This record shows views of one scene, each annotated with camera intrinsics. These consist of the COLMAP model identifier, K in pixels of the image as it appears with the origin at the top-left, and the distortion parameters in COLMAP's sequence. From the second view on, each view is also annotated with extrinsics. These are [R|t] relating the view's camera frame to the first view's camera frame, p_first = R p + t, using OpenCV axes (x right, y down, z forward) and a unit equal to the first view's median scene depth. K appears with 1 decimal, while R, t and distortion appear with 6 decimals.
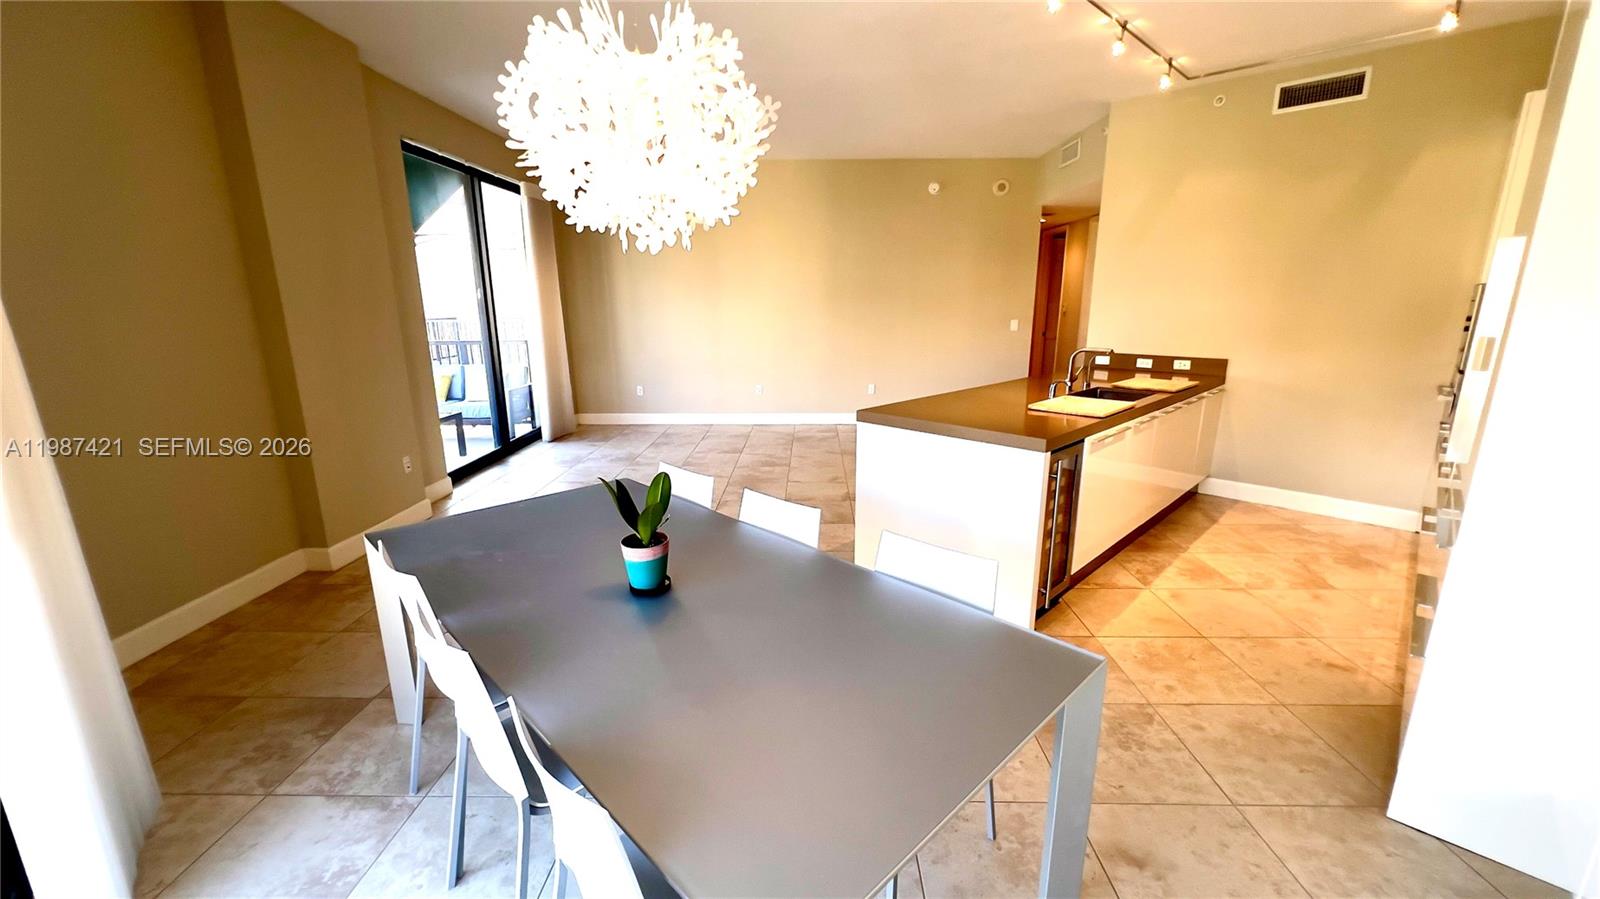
lens RADIAL K [[644.1, 0, 806.9], [0, 644.1, 448.0], [0, 0, 1]] dist [0.018433, 0.000591]
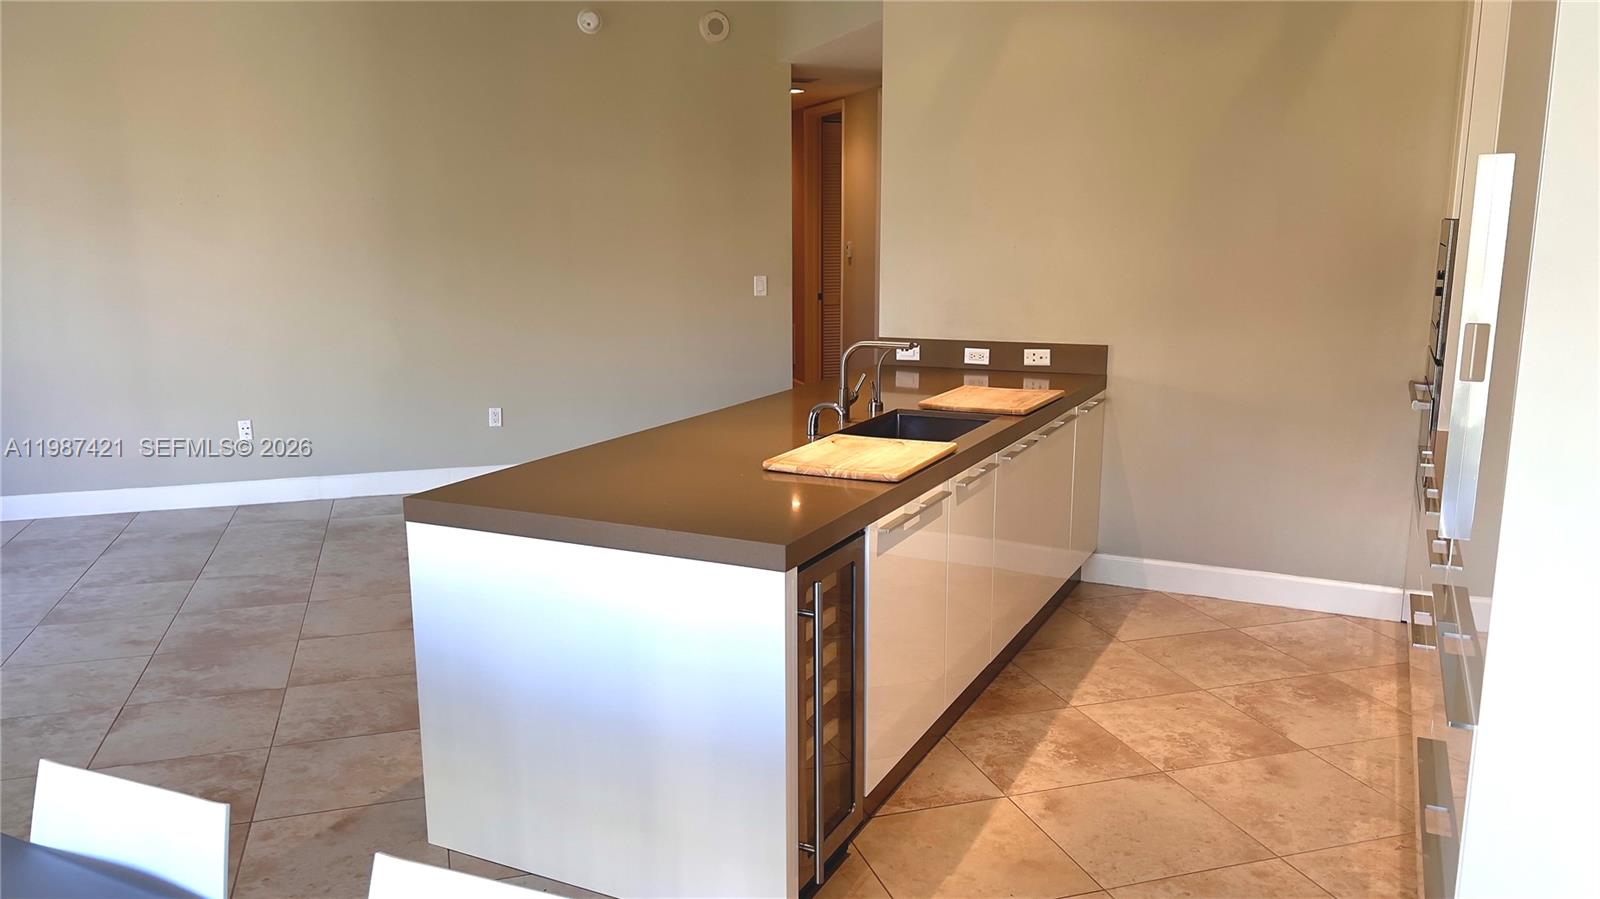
lens RADIAL K [[1202.1, 0, 796.6], [0, 1202.1, 451.6], [0, 0, 1]] dist [0.072785, -0.042098]
pose [[0.952300, -0.063340, 0.298517, 0.085198], [0.075593, 0.996697, -0.029667, -0.041157], [-0.295652, 0.050818, 0.953943, 0.096561]]
